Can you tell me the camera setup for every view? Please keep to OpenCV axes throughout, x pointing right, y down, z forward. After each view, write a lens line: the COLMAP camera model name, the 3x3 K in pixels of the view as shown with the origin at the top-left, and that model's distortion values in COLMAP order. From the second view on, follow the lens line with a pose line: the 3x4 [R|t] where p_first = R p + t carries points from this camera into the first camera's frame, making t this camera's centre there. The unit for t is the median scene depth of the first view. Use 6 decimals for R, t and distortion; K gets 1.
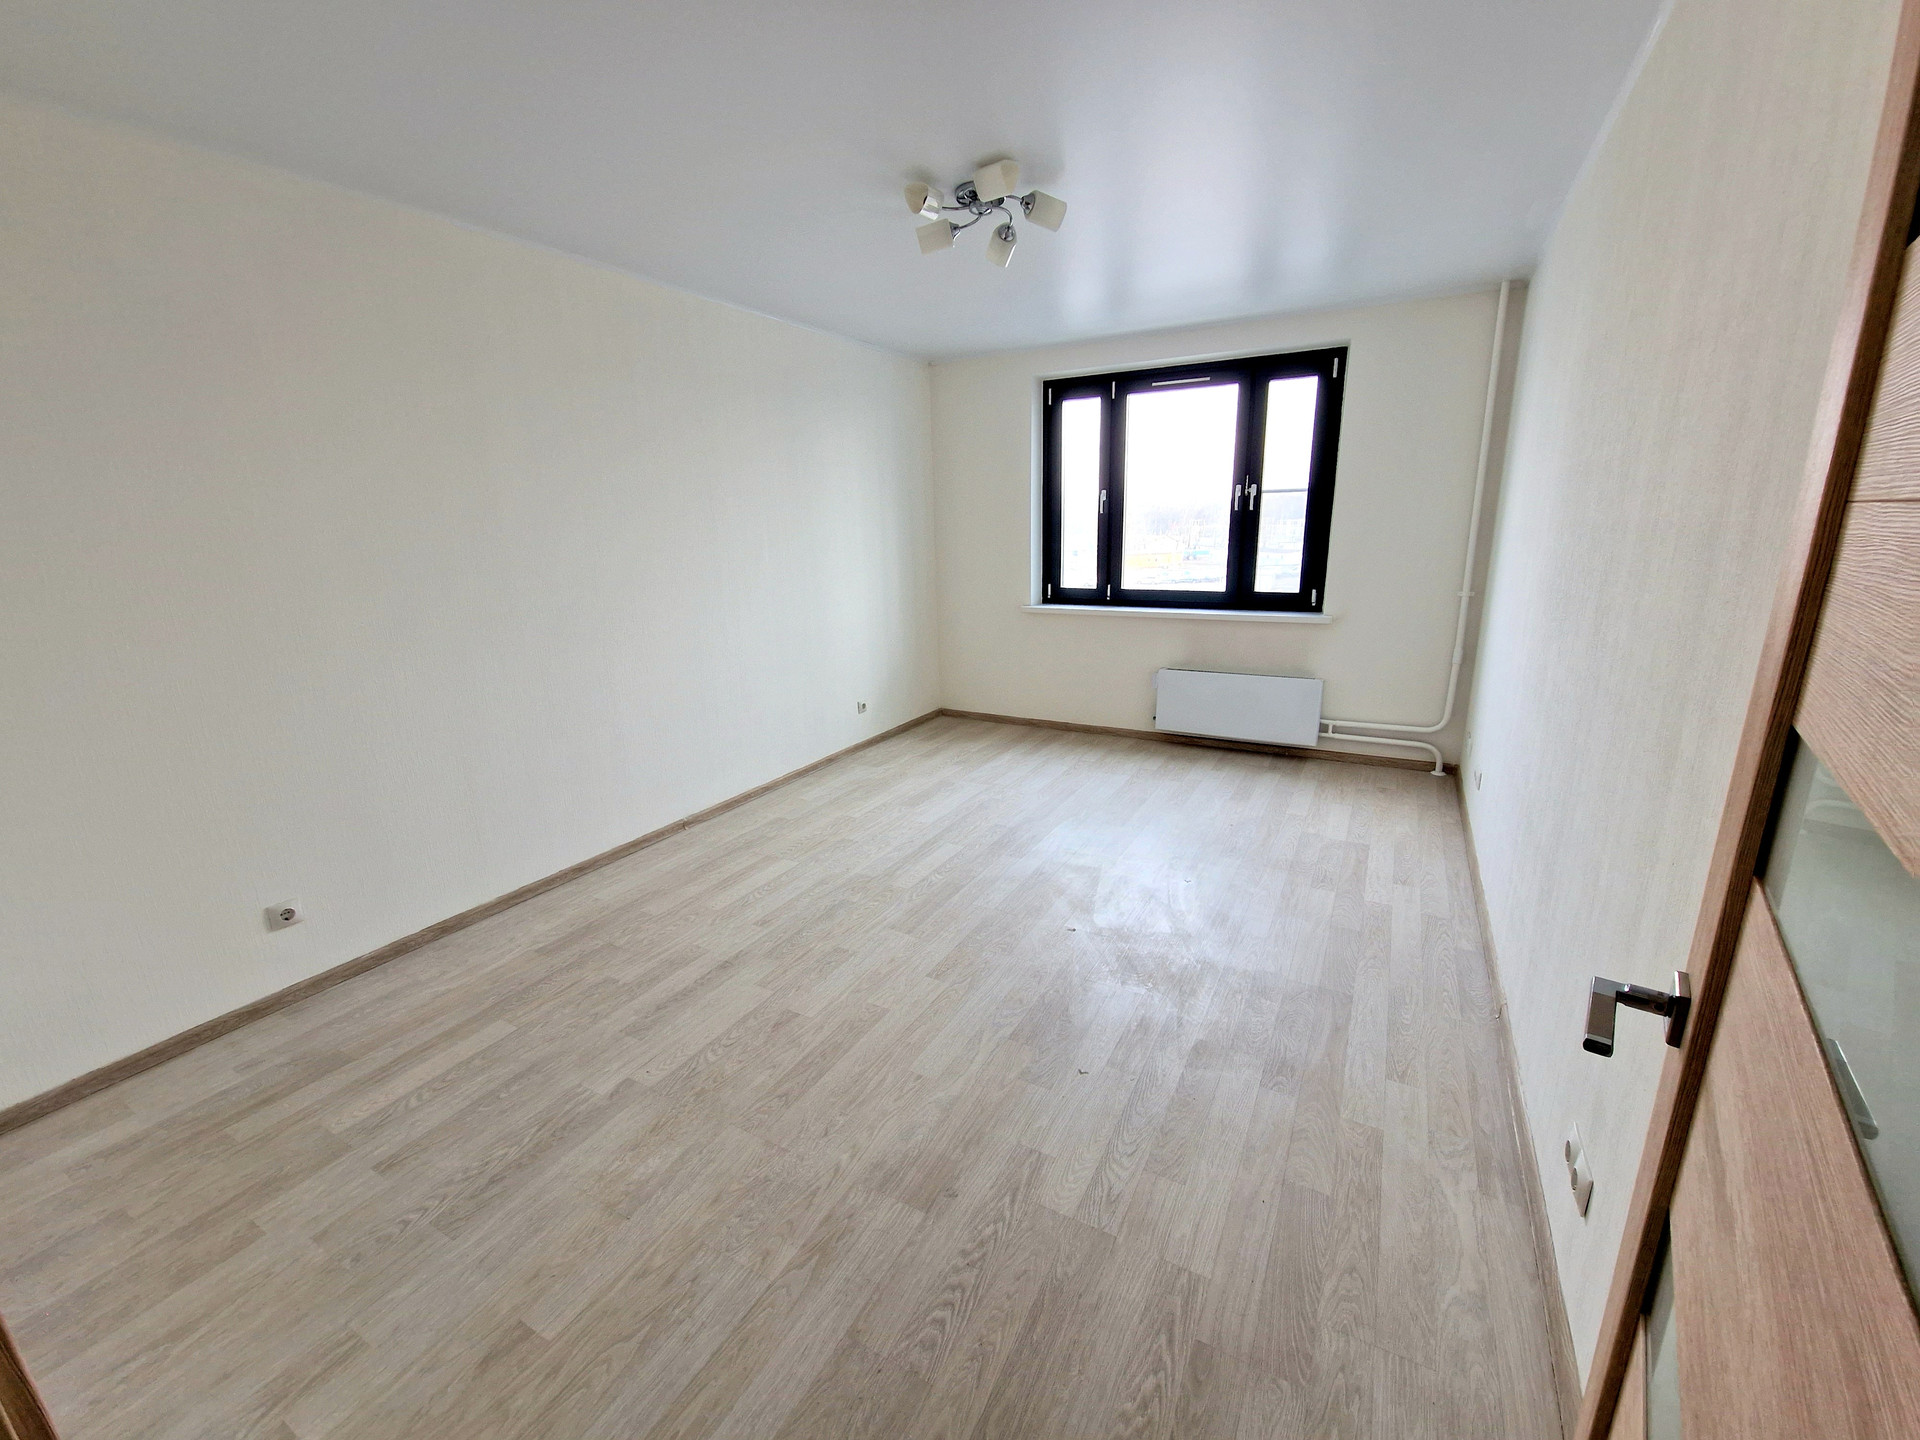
lens RADIAL K [[769.0, 0, 954.1], [0, 769.0, 711.3], [0, 0, 1]] dist [-0.003852, -0.000421]
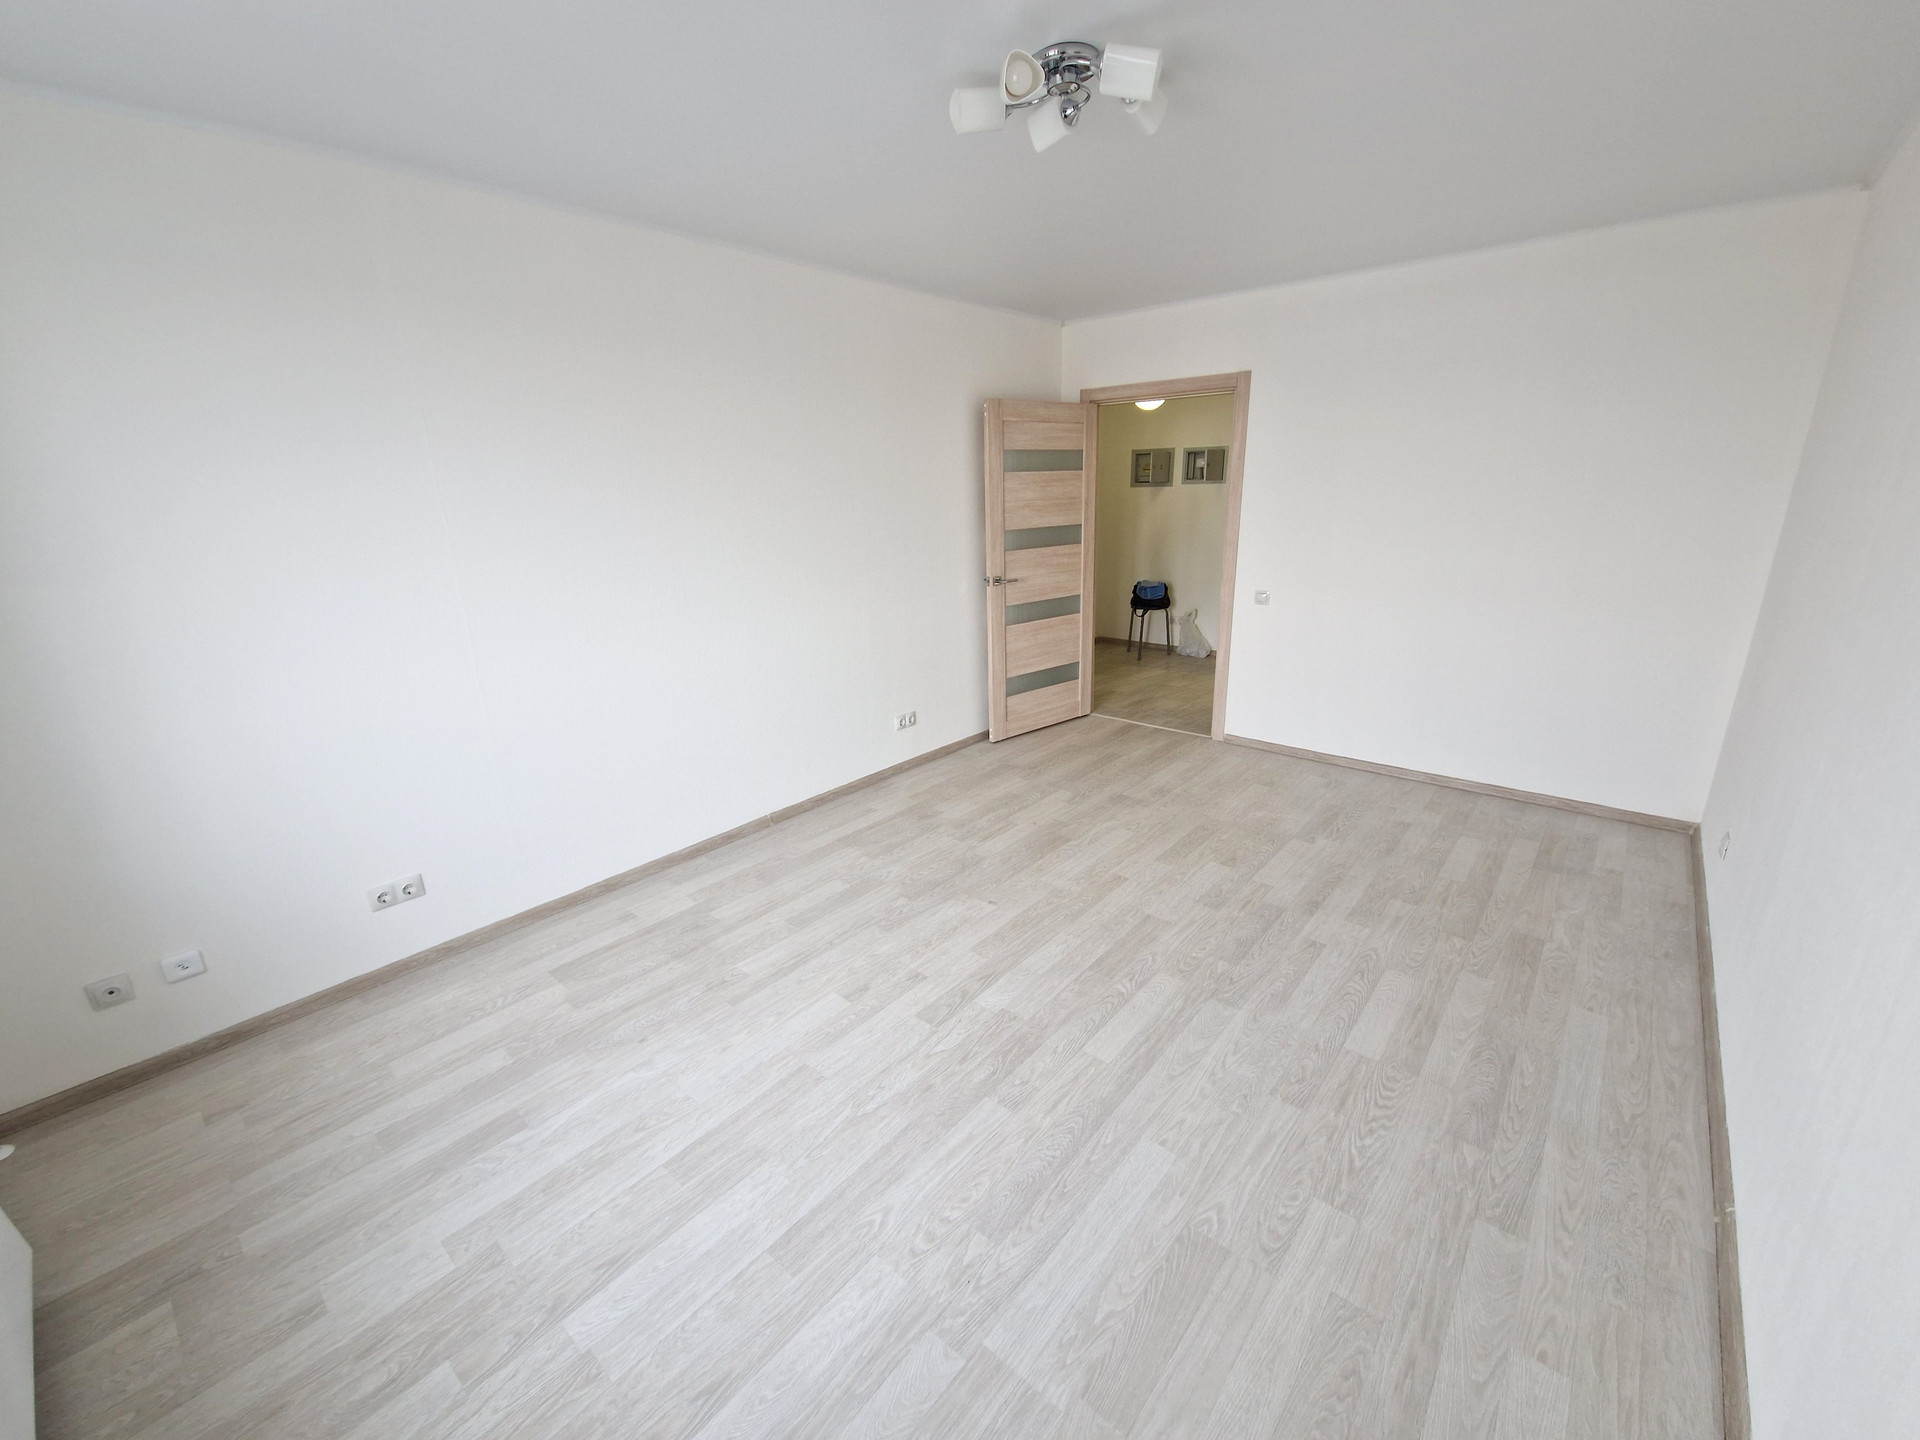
lens RADIAL K [[769.0, 0, 960.1], [0, 769.0, 722.7], [0, 0, 1]] dist [-0.003852, -0.000421]
pose [[-0.979070, -0.012582, 0.203137, -0.017062], [0.095330, 0.853480, 0.512332, -0.481055], [-0.179820, 0.520974, -0.834417, 1.766520]]
